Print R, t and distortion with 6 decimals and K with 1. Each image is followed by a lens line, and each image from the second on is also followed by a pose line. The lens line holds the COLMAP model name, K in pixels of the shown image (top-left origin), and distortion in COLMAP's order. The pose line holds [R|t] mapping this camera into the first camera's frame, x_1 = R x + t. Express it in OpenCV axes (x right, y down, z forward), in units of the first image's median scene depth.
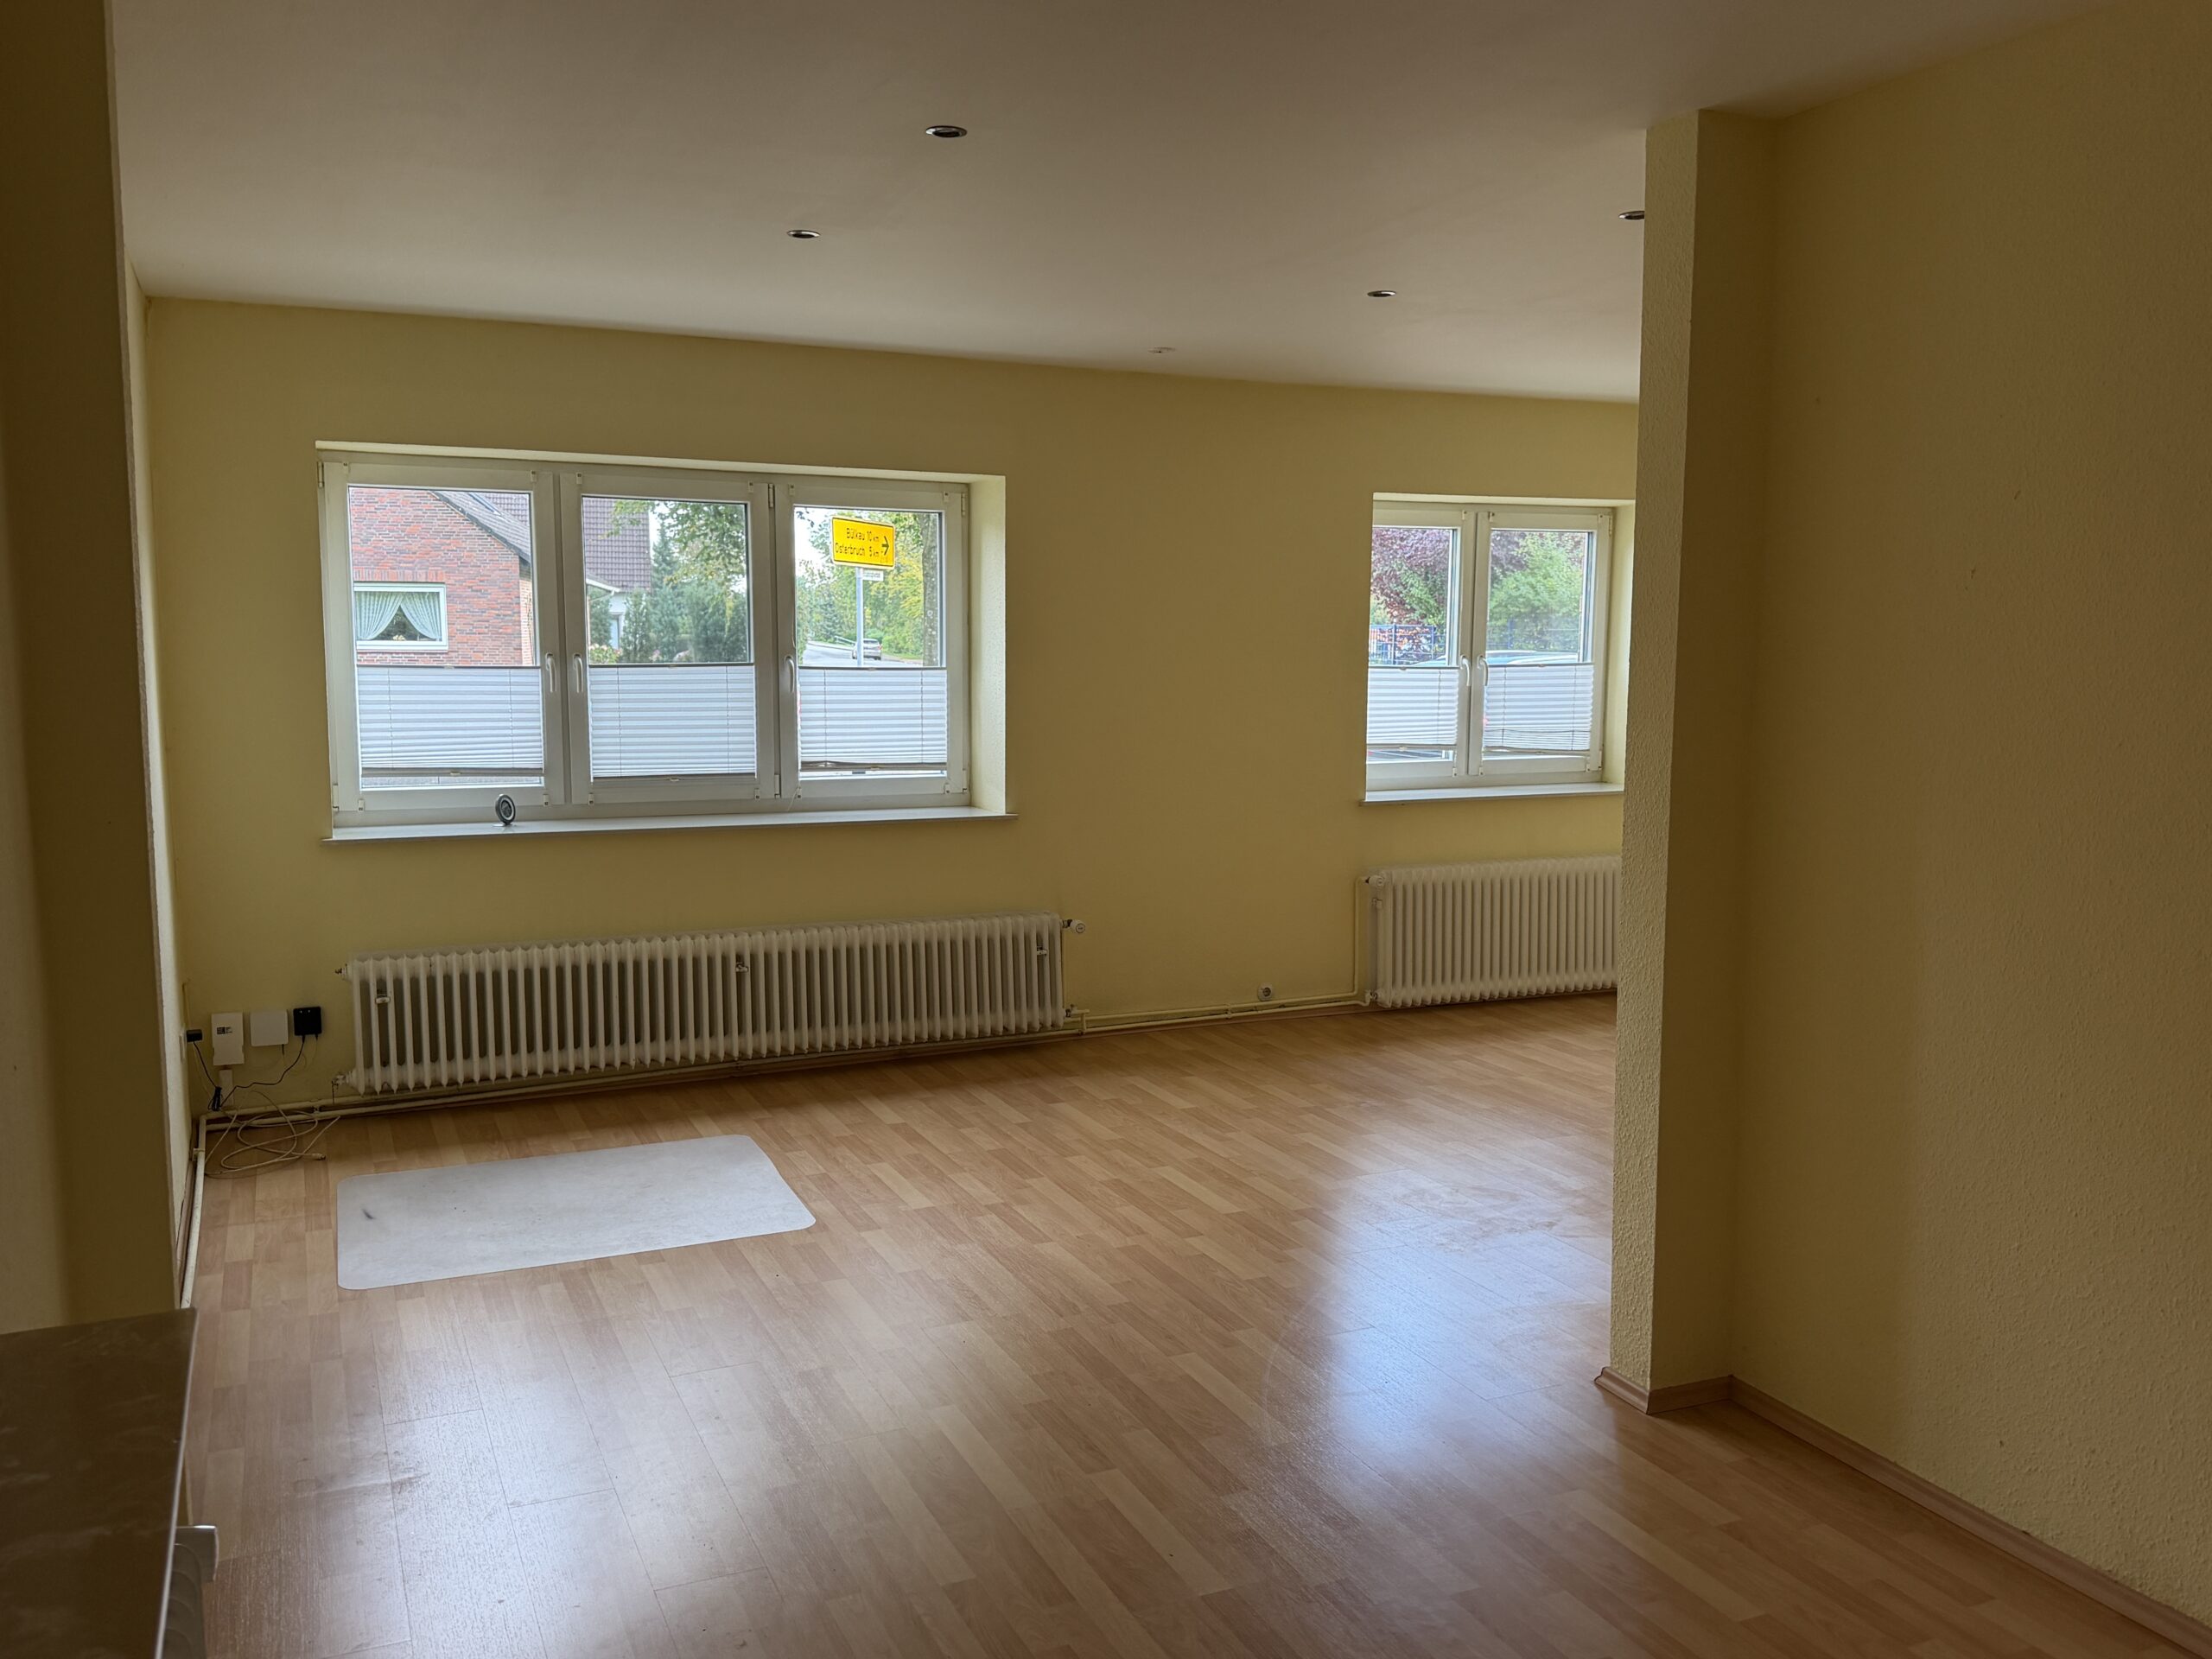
lens RADIAL K [[1793.5, 0, 1106.0], [0, 1793.5, 829.5], [0, 0, 1]] dist [0.179373, -0.404143]
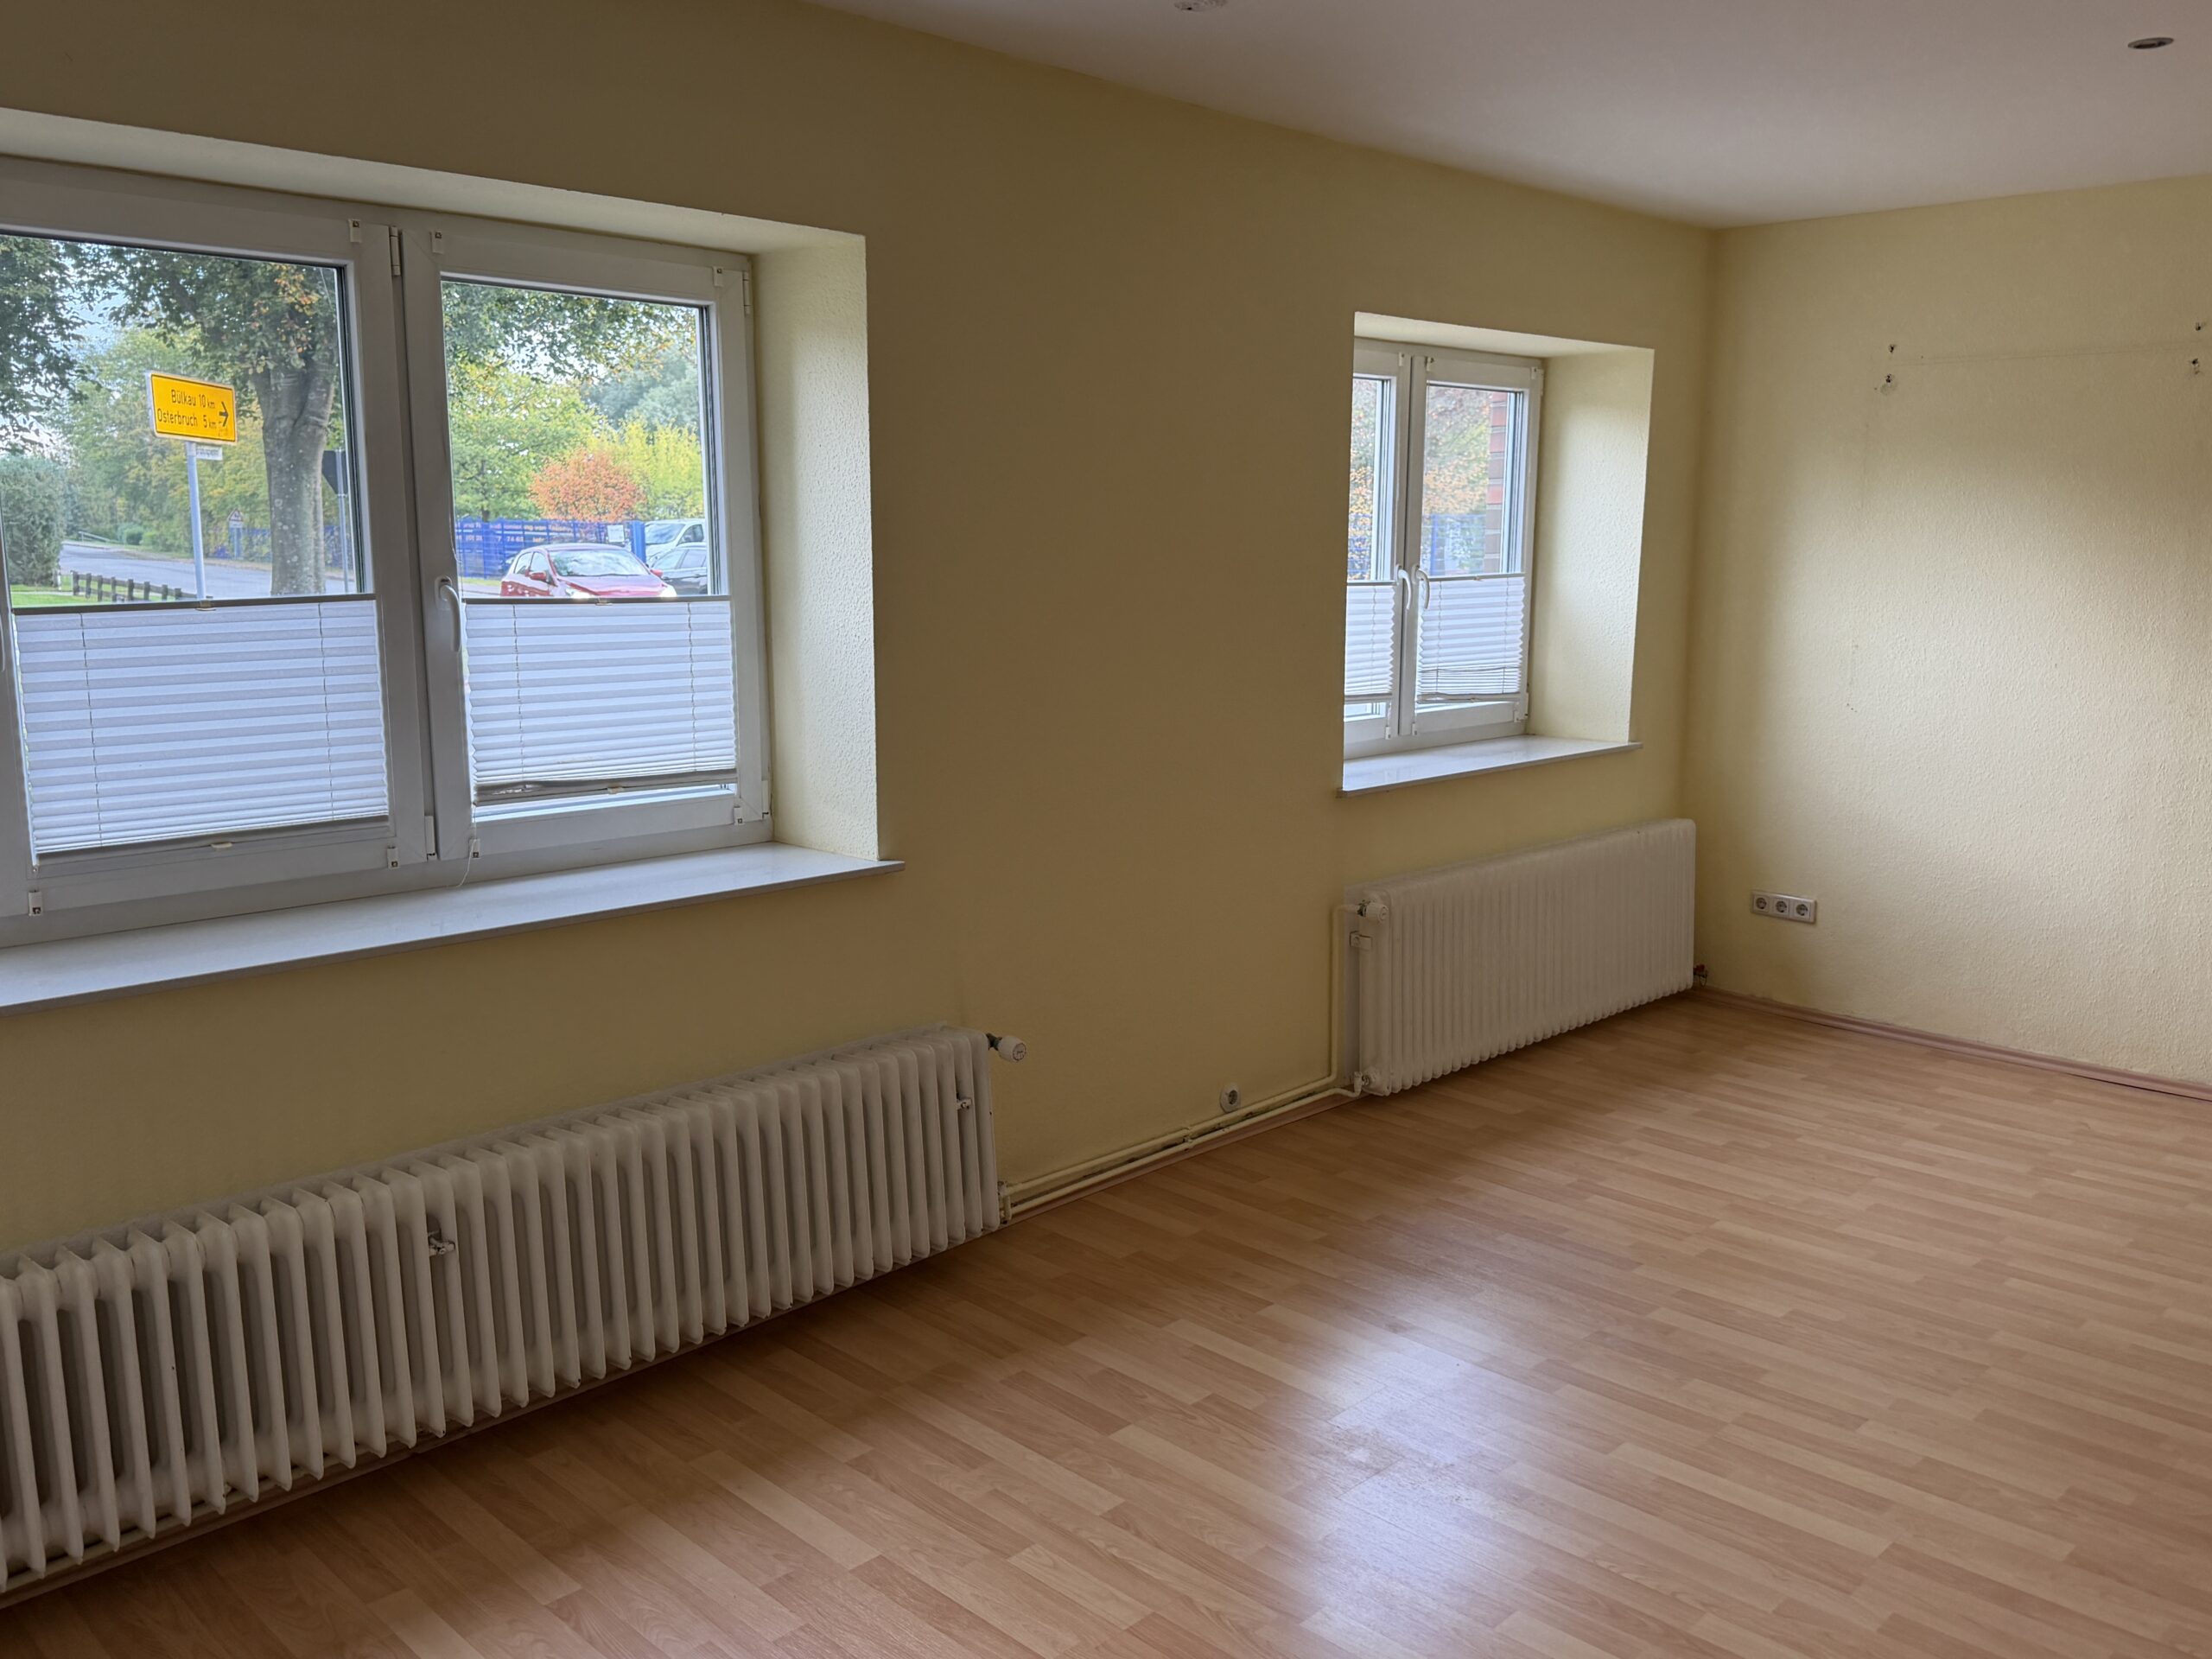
lens RADIAL K [[1793.5, 0, 1106.0], [0, 1793.5, 829.5], [0, 0, 1]] dist [0.179373, -0.404143]
pose [[0.939866, -0.062849, 0.335712, -0.180507], [0.047253, 0.997399, 0.054435, -0.046427], [-0.338259, -0.035298, 0.940391, 0.466702]]
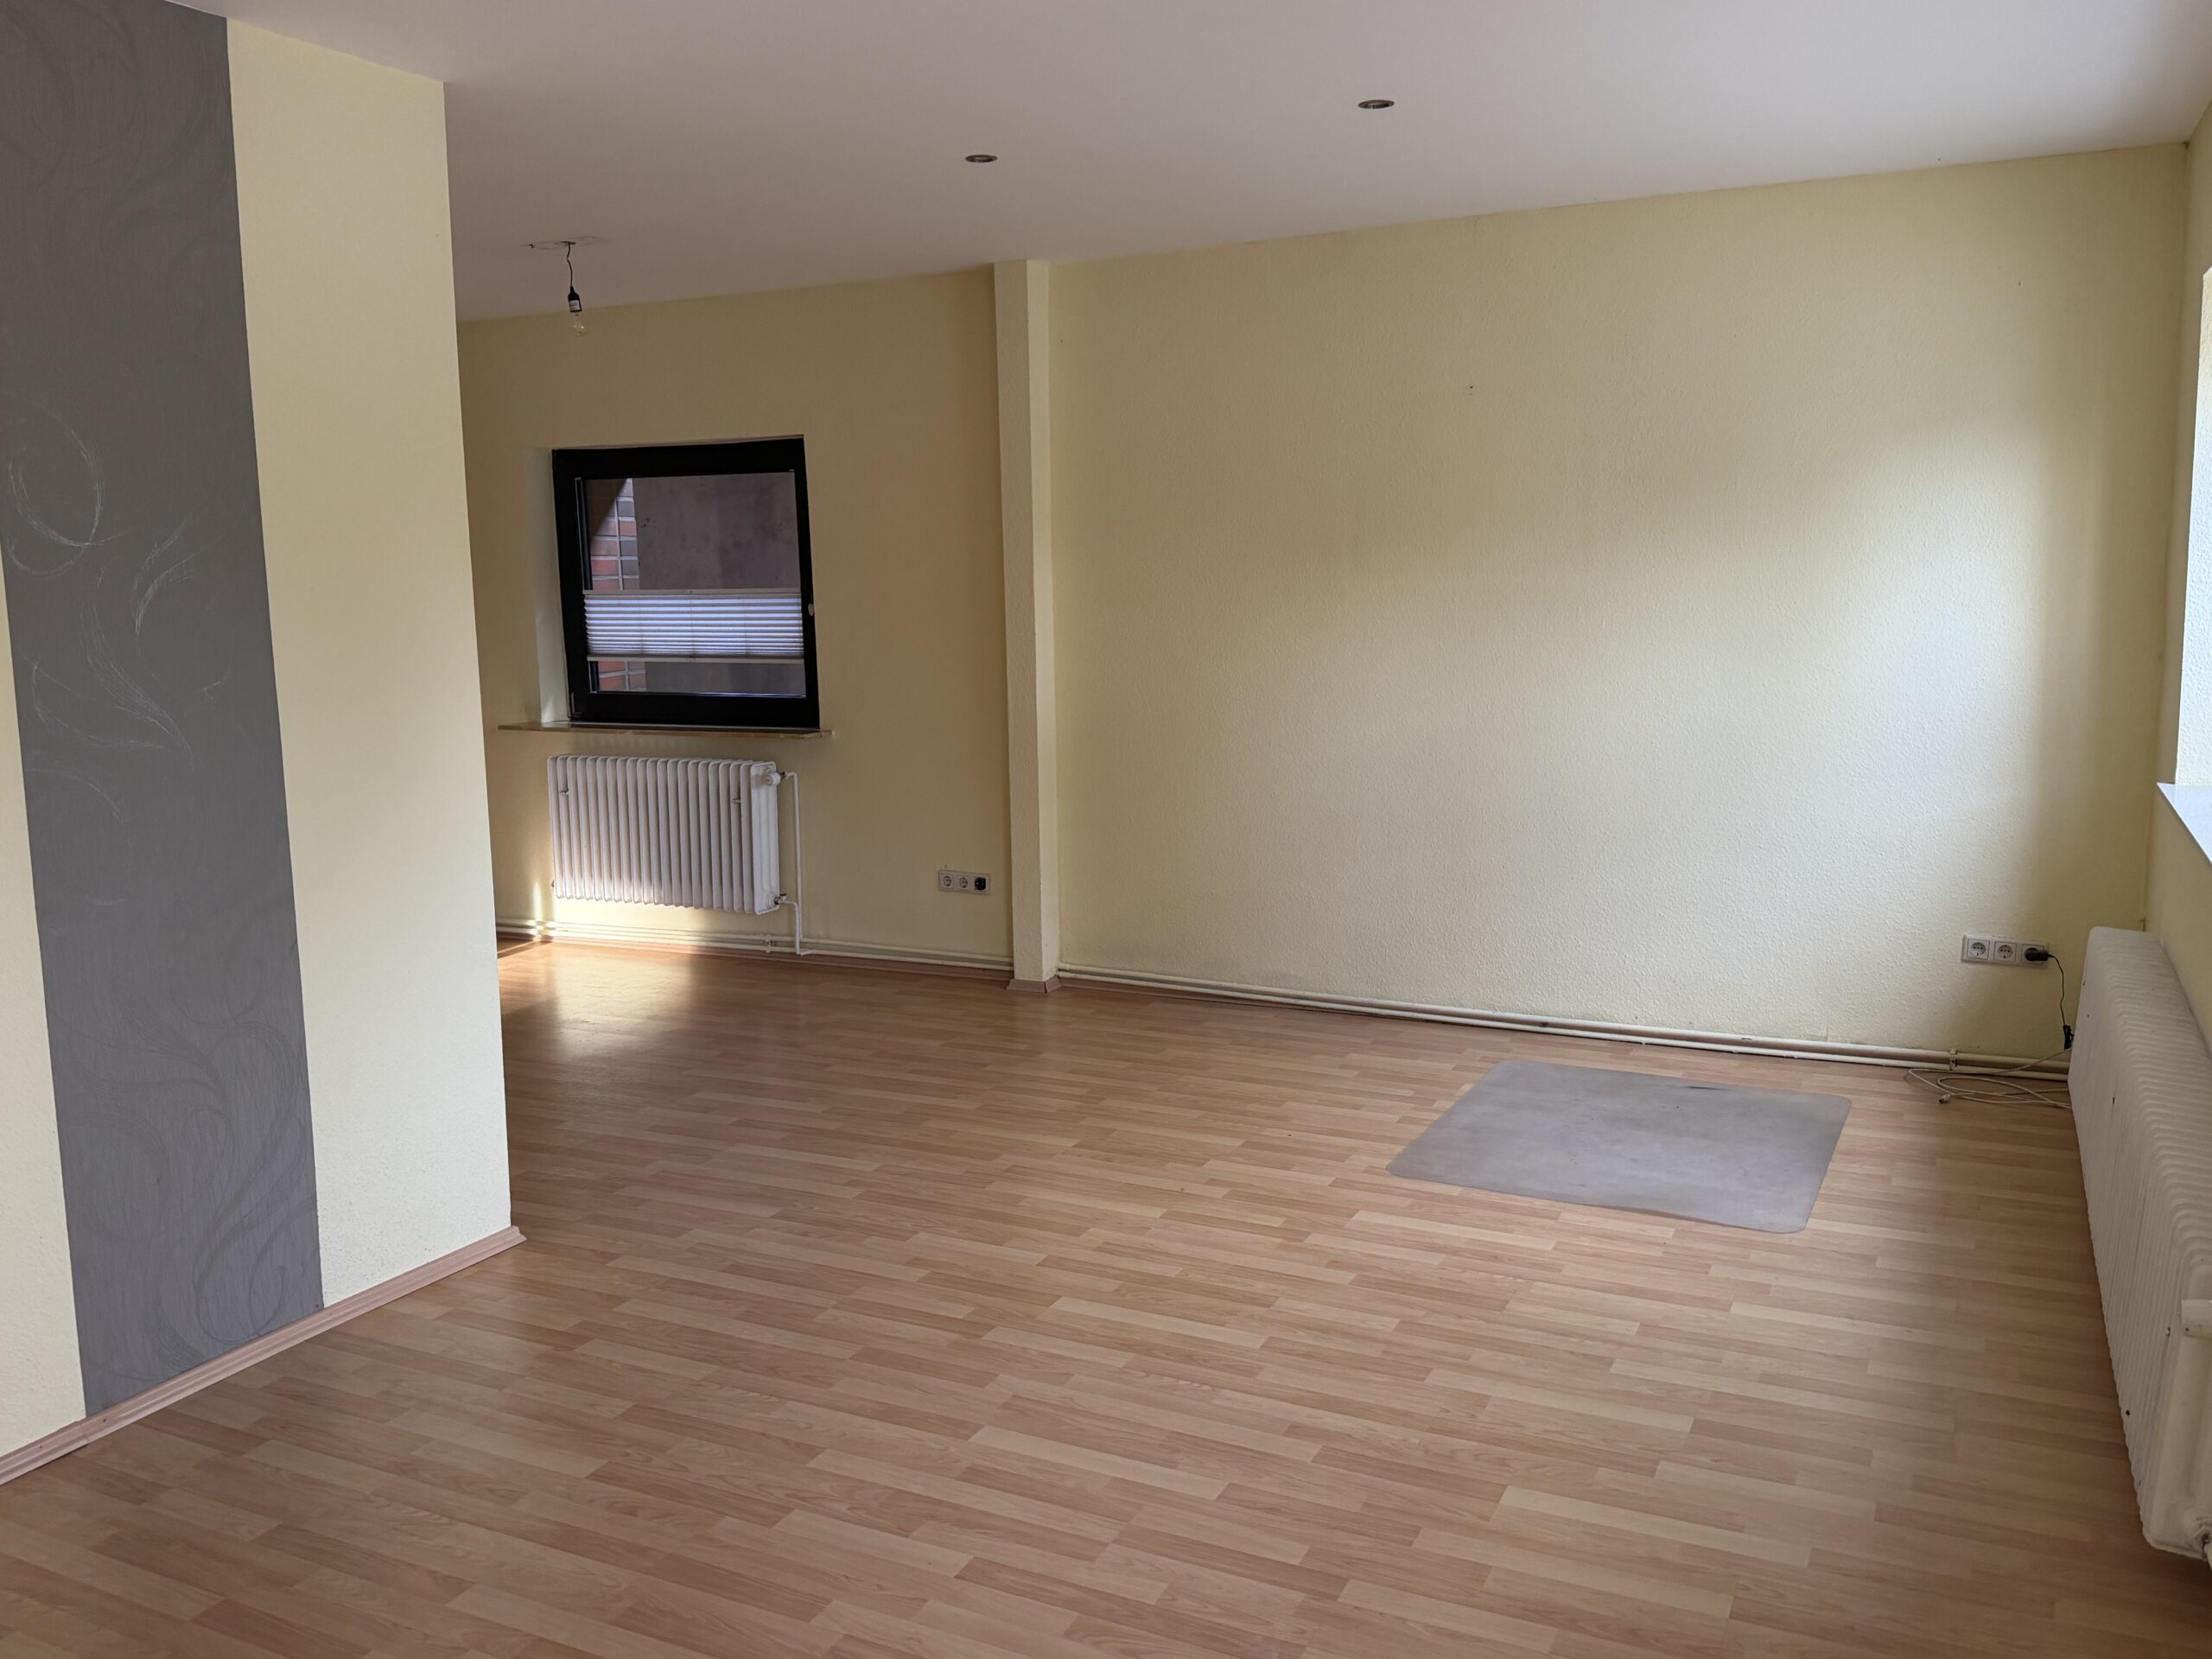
lens RADIAL K [[1793.5, 0, 1106.0], [0, 1793.5, 829.5], [0, 0, 1]] dist [0.179373, -0.404143]
pose [[-0.776124, 0.098349, -0.622863, 0.375542], [-0.050531, 0.974886, 0.216898, -0.108436], [0.628552, 0.199813, -0.751663, 1.144836]]
